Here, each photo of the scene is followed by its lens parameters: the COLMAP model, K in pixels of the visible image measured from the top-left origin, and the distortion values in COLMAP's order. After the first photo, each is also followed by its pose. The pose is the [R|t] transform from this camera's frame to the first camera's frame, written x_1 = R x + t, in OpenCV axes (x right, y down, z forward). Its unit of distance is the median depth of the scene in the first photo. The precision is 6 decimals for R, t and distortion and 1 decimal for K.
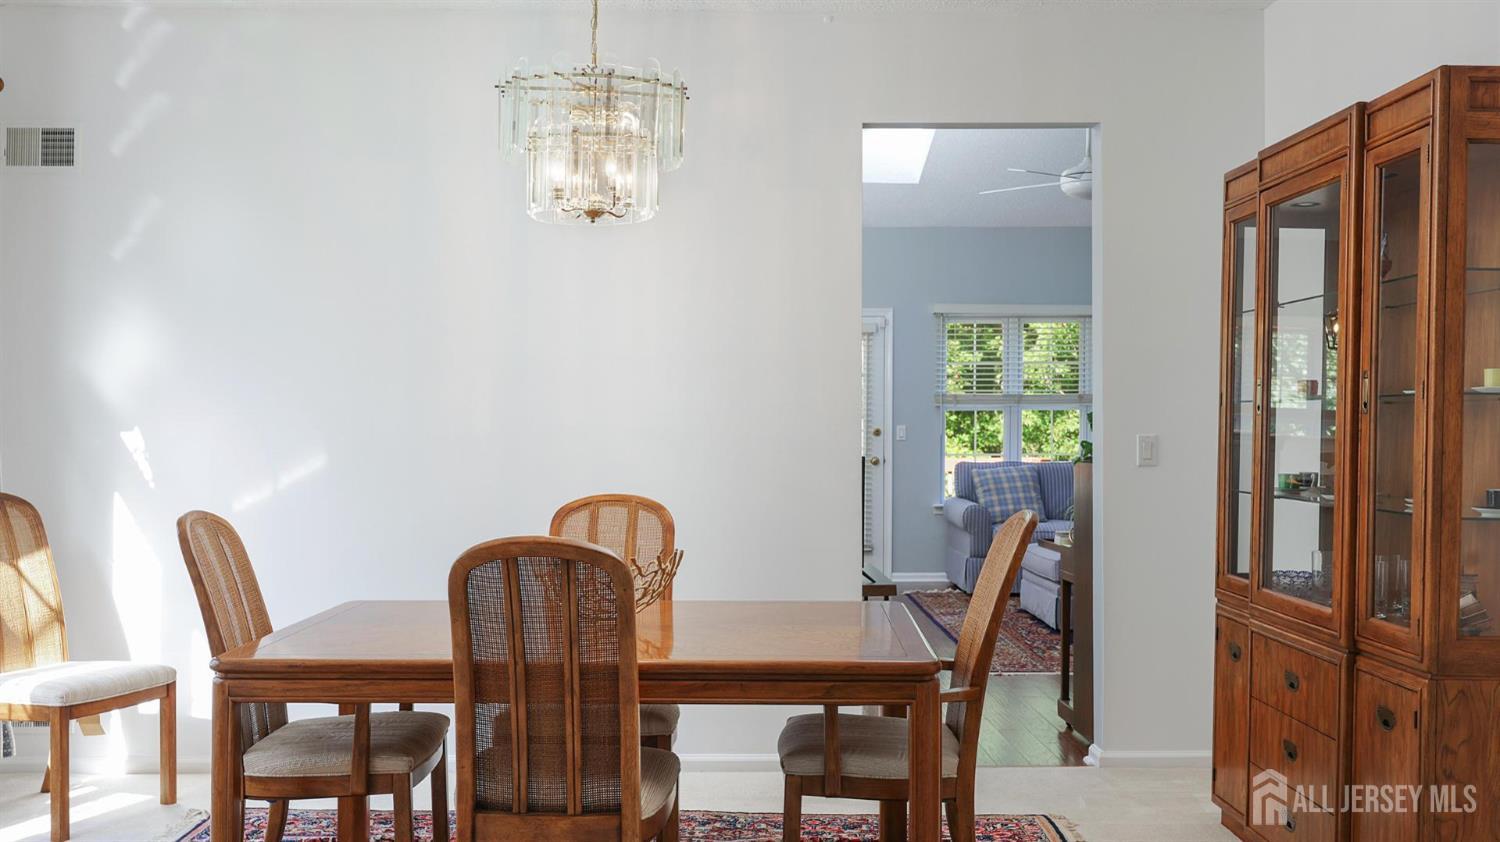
lens RADIAL K [[1462.3, 0, 749.1], [0, 1462.3, 421.8], [0, 0, 1]] dist [0.012964, 0.000000]
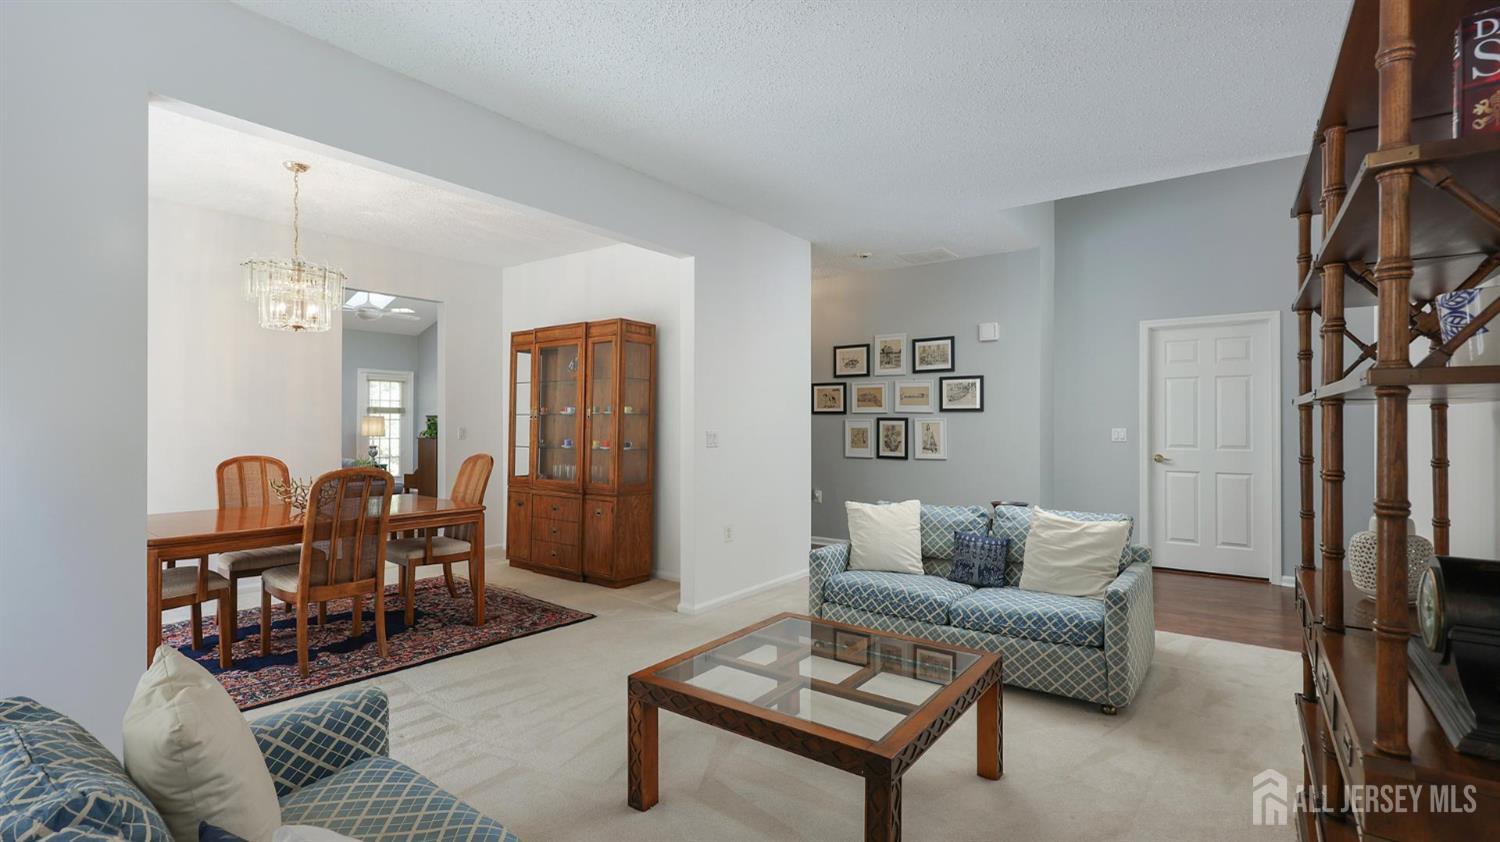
lens RADIAL K [[674.6, 0, 749.0], [0, 674.6, 421.0], [0, 0, 1]] dist [-0.000588, -0.000021]
pose [[0.615005, 0.002209, 0.788520, -0.166604], [-0.001662, 0.999997, -0.001505, 0.000094], [-0.788521, -0.000385, 0.615007, -0.059287]]
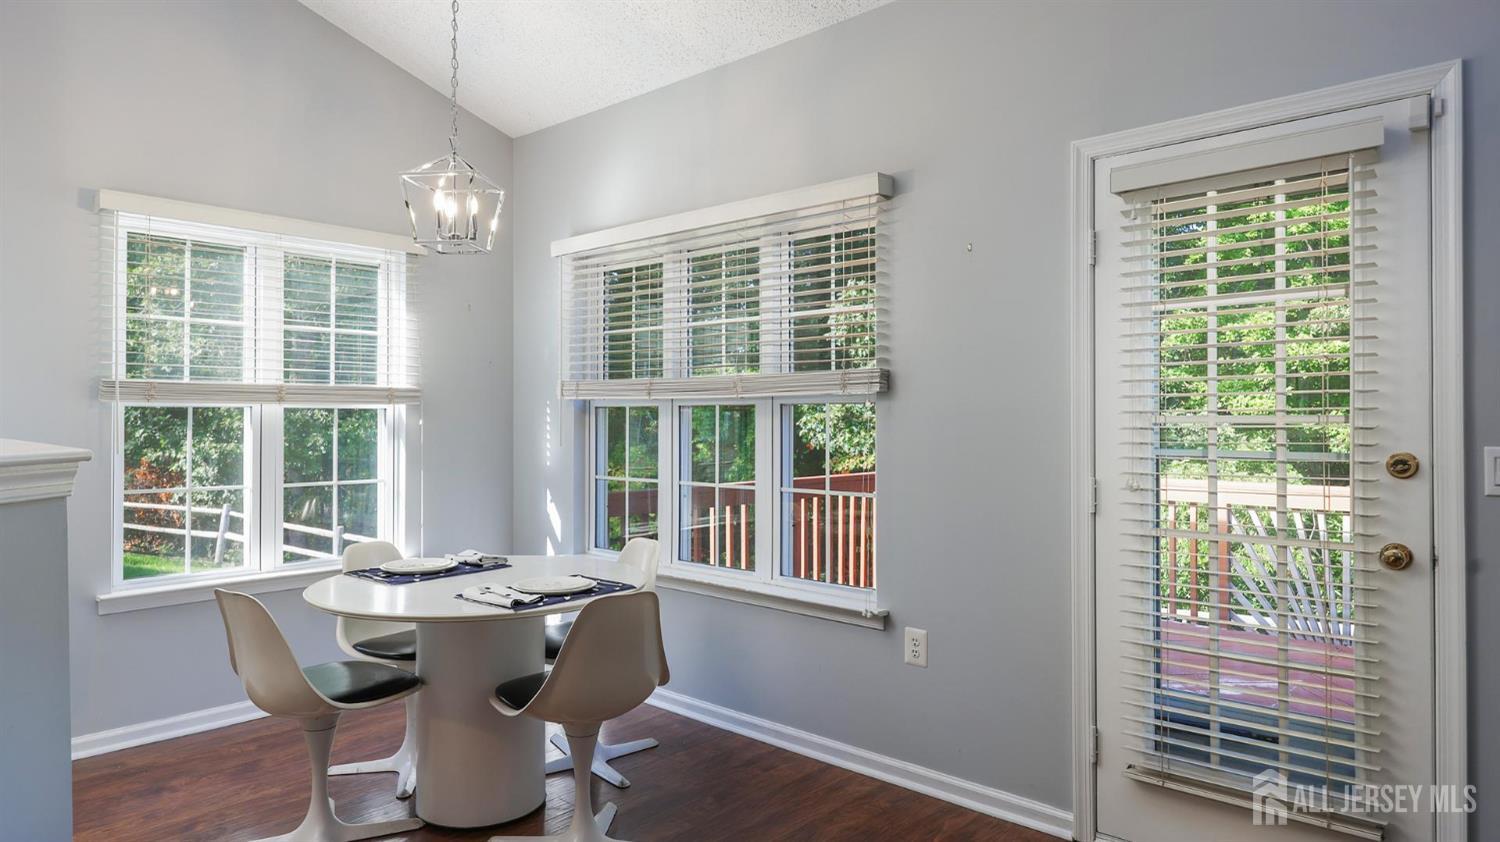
lens RADIAL K [[937.7, 0, 741.3], [0, 937.7, 413.9], [0, 0, 1]] dist [-0.000499, 0.000910]
pose [[0.707082, -0.002302, -0.707128, 0.136972], [-0.000486, 0.999993, -0.003742, -0.003541], [0.707131, 0.002990, 0.707076, 0.801717]]
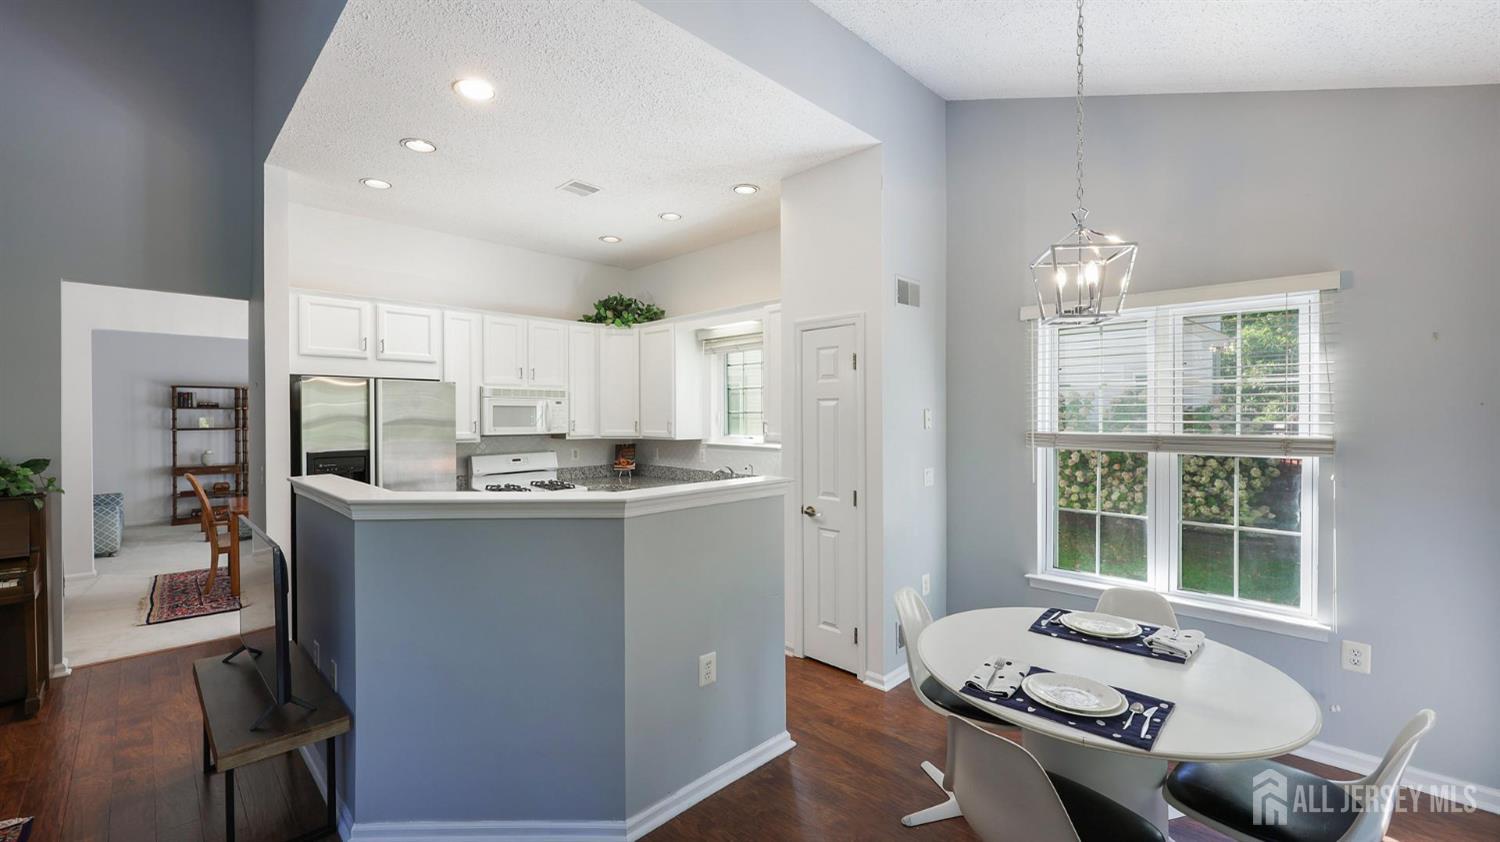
lens RADIAL K [[602.1, 0, 764.5], [0, 602.1, 418.4], [0, 0, 1]] dist [-0.001886, 0.000219]
pose [[-0.718783, 0.002753, -0.695229, 0.068249], [0.000570, 0.999994, 0.003370, -0.025934], [0.695234, 0.002026, -0.718780, 1.011636]]
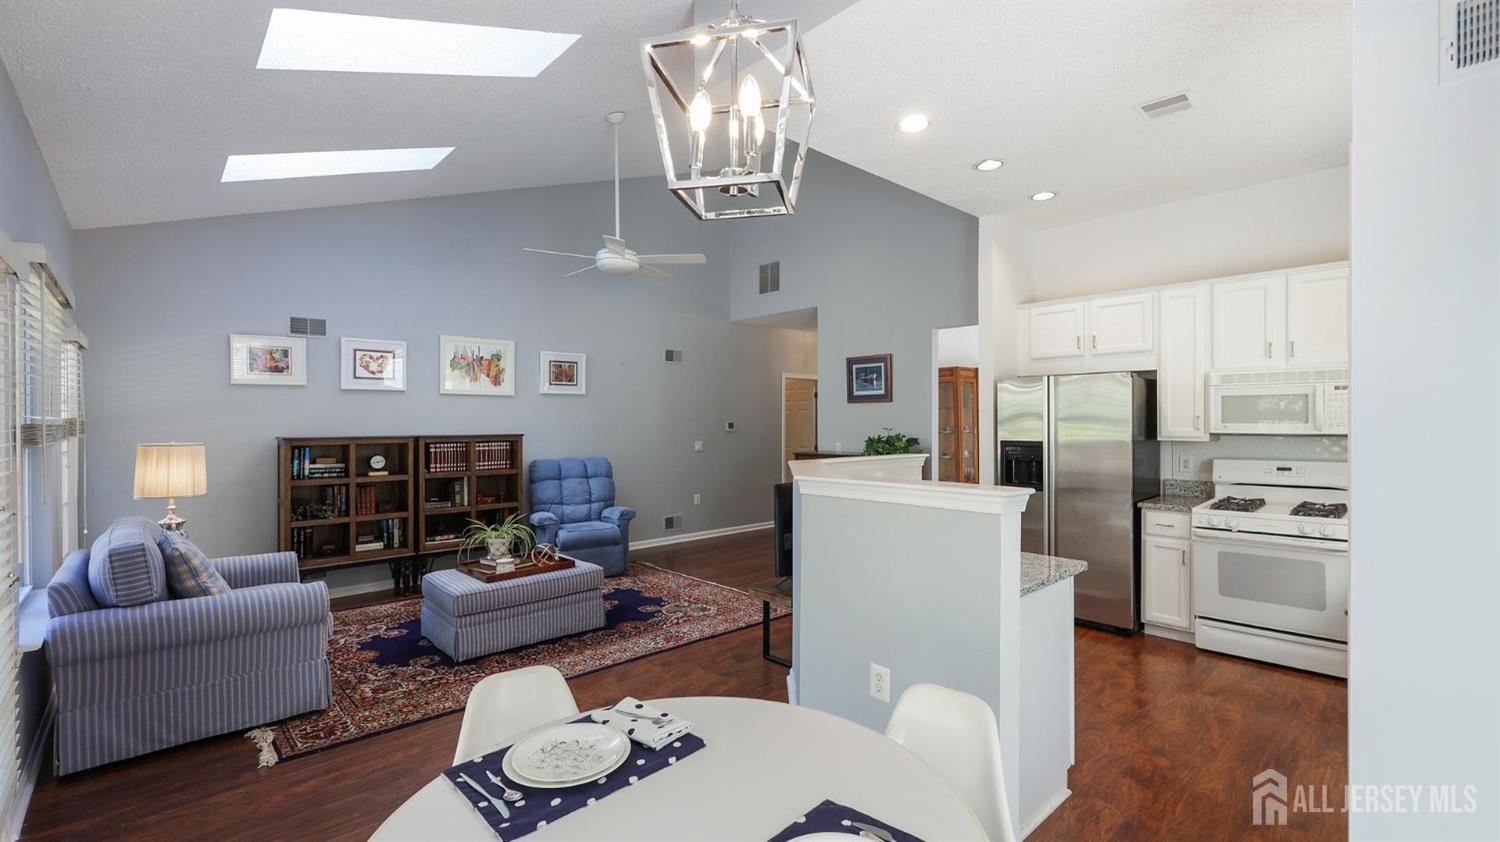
lens RADIAL K [[648.0, 0, 745.5], [0, 648.0, 425.0], [0, 0, 1]] dist [-0.000951, -0.000944]
pose [[-0.651299, -0.002148, 0.758818, -0.212257], [0.003340, 0.999978, 0.005698, -0.019982], [-0.758814, 0.006246, -0.651278, 1.012104]]
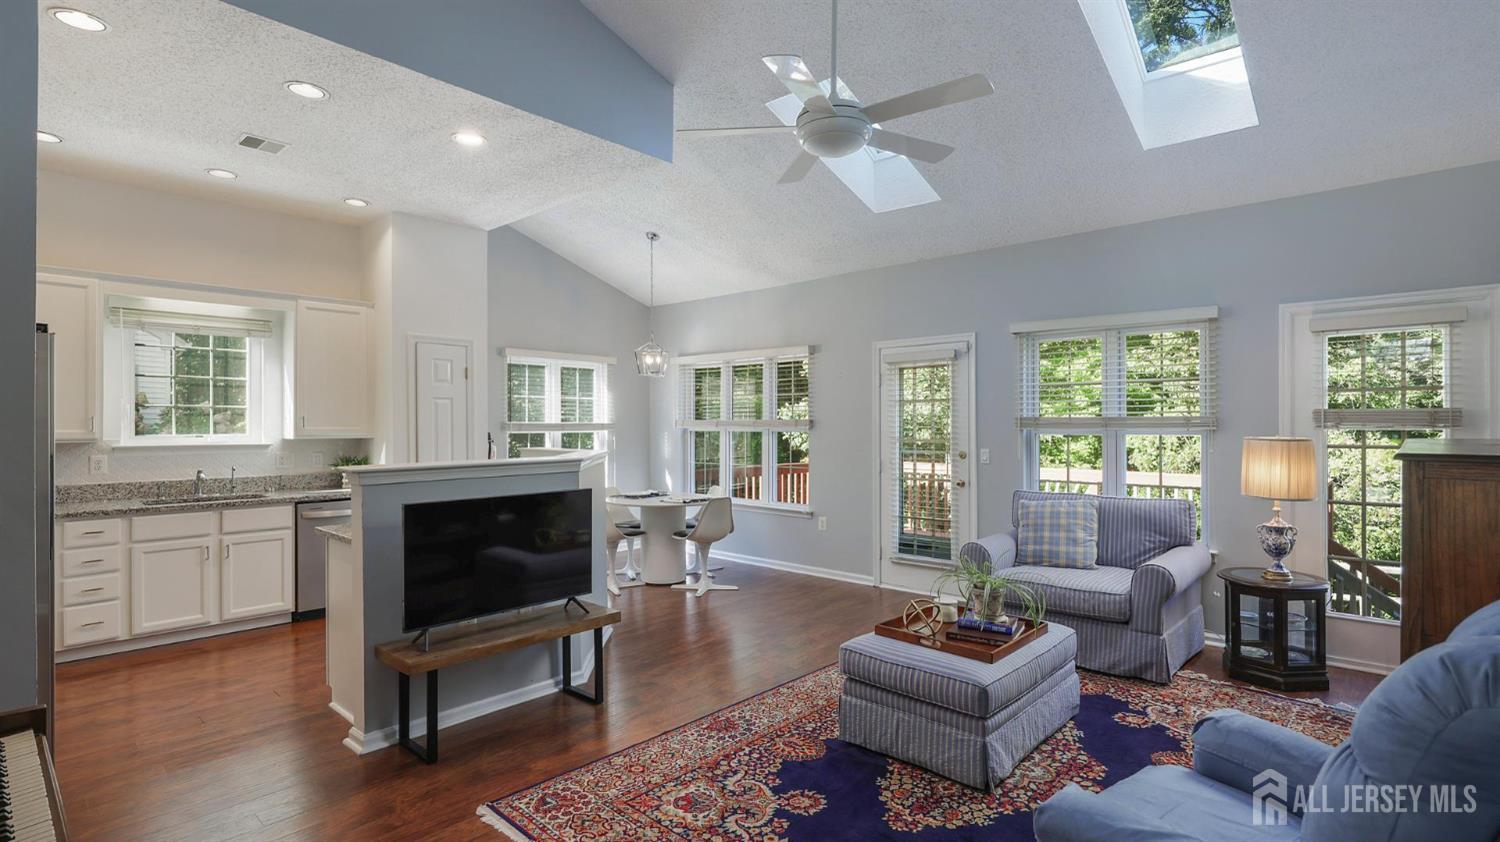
lens RADIAL K [[723.1, 0, 758.5], [0, 723.1, 418.4], [0, 0, 1]] dist [-0.004014, 0.000208]
pose [[0.724153, -0.006840, -0.689605, 0.351488], [0.002205, 0.999969, -0.007604, -0.015767], [0.689636, 0.003986, 0.724145, 0.567244]]
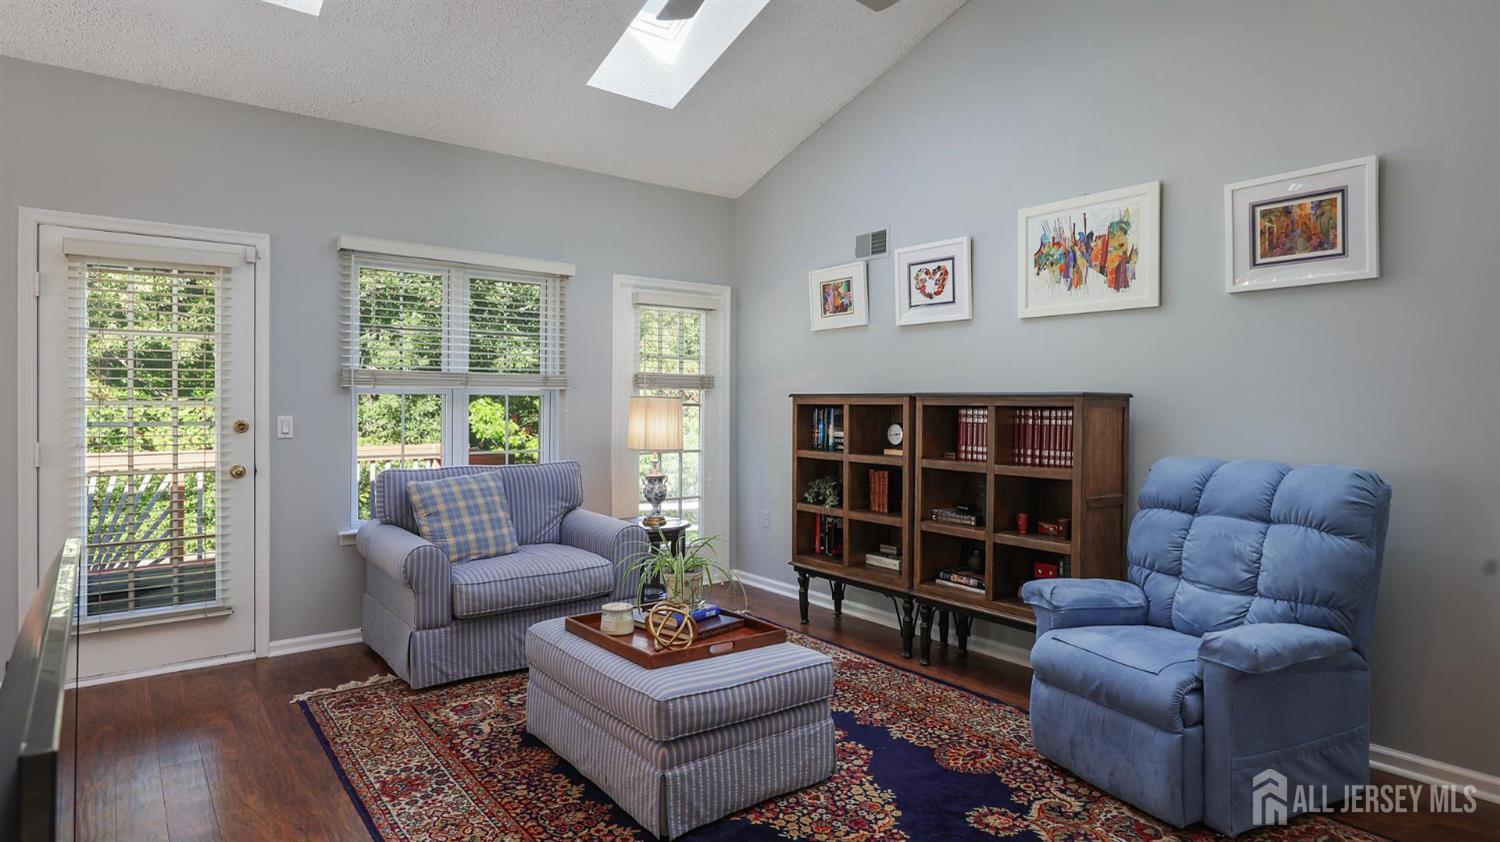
lens RADIAL K [[810.1, 0, 751.6], [0, 810.1, 412.7], [0, 0, 1]] dist [-0.007273, -0.000060]
pose [[0.799531, -0.003732, 0.600614, 0.056957], [-0.005250, 0.999899, 0.013203, -0.004953], [-0.600603, -0.013709, 0.799430, 0.618957]]
